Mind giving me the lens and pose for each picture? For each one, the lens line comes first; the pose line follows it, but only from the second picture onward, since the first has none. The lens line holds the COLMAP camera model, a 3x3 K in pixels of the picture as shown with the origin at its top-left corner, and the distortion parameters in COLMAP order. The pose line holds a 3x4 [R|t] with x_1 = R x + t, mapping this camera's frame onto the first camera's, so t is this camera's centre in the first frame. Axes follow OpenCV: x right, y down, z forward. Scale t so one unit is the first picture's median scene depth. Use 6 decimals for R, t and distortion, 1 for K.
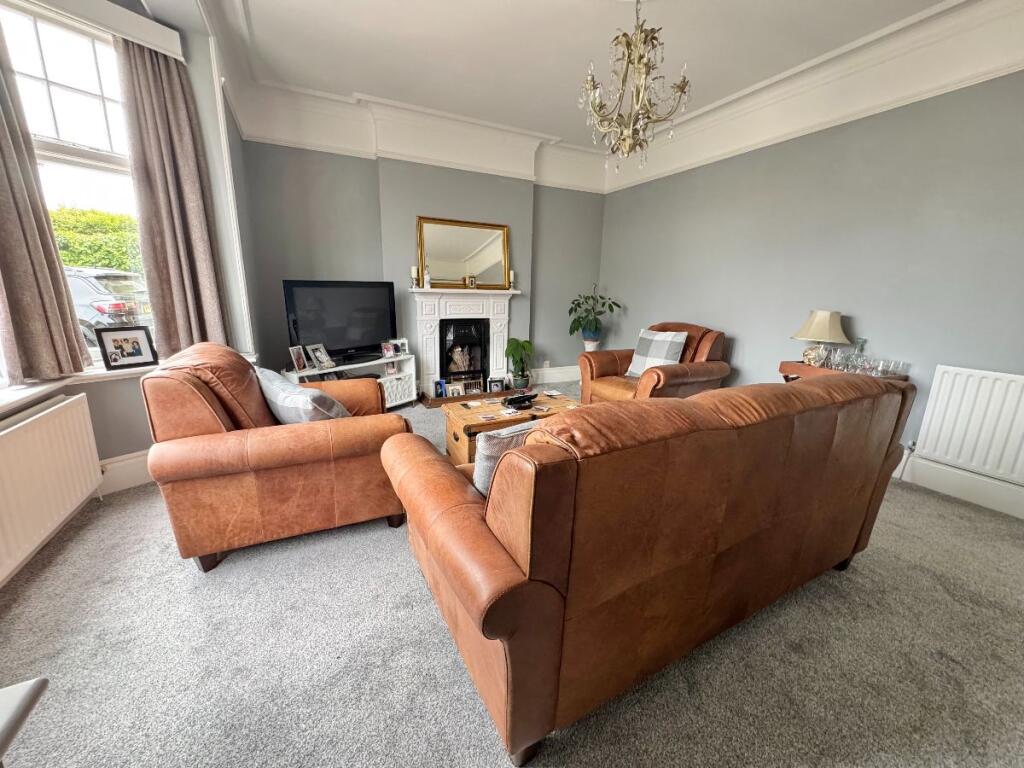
lens RADIAL K [[407.0, 0, 512.0], [0, 407.0, 384.0], [0, 0, 1]] dist [-0.000012, 0.000065]
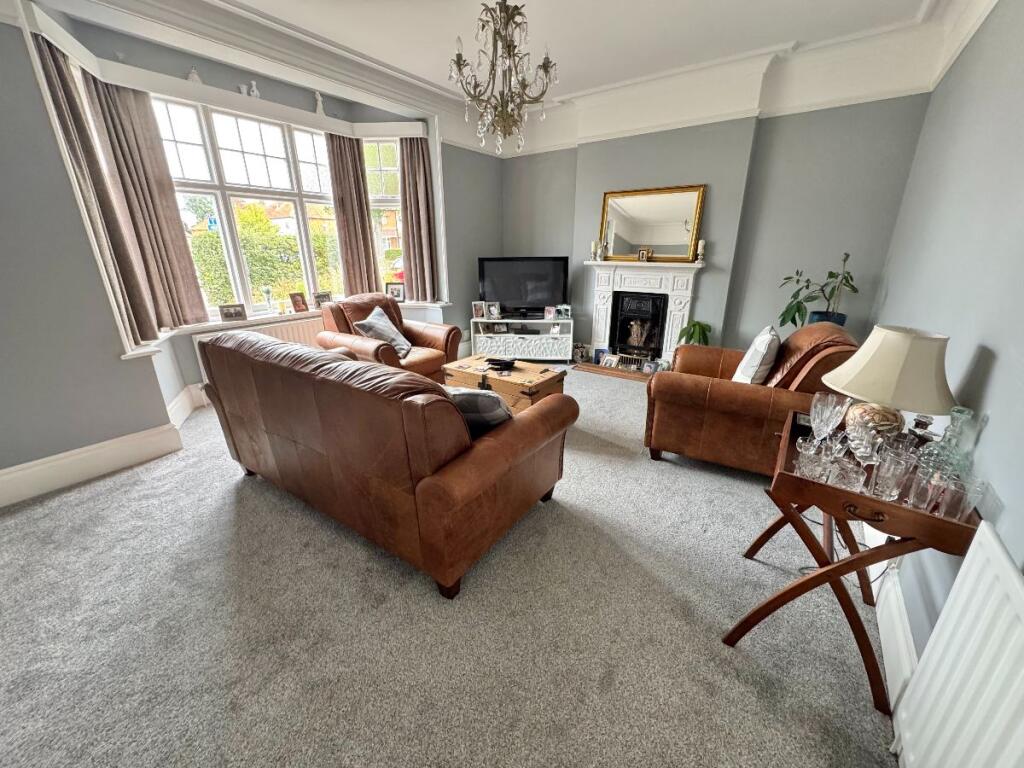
lens RADIAL K [[407.0, 0, 512.0], [0, 407.0, 384.0], [0, 0, 1]] dist [-0.000012, 0.000065]
pose [[0.459076, 0.265655, -0.847748, 0.683853], [-0.189698, 0.961549, 0.198590, -0.093293], [0.867908, 0.069648, 0.491818, 0.295540]]
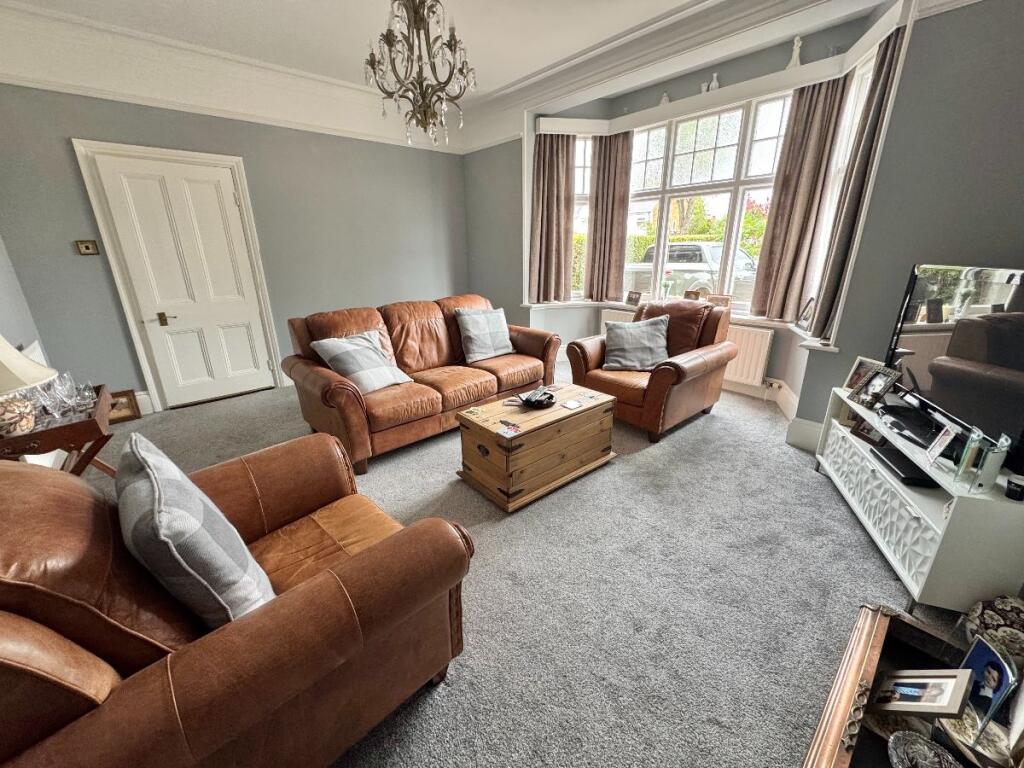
lens RADIAL K [[407.0, 0, 512.0], [0, 407.0, 384.0], [0, 0, 1]] dist [-0.000012, 0.000065]
pose [[-0.967617, 0.089500, -0.236024, 0.184943], [-0.047499, 0.853771, 0.518478, -0.308143], [0.247914, 0.512899, -0.821872, 1.142179]]
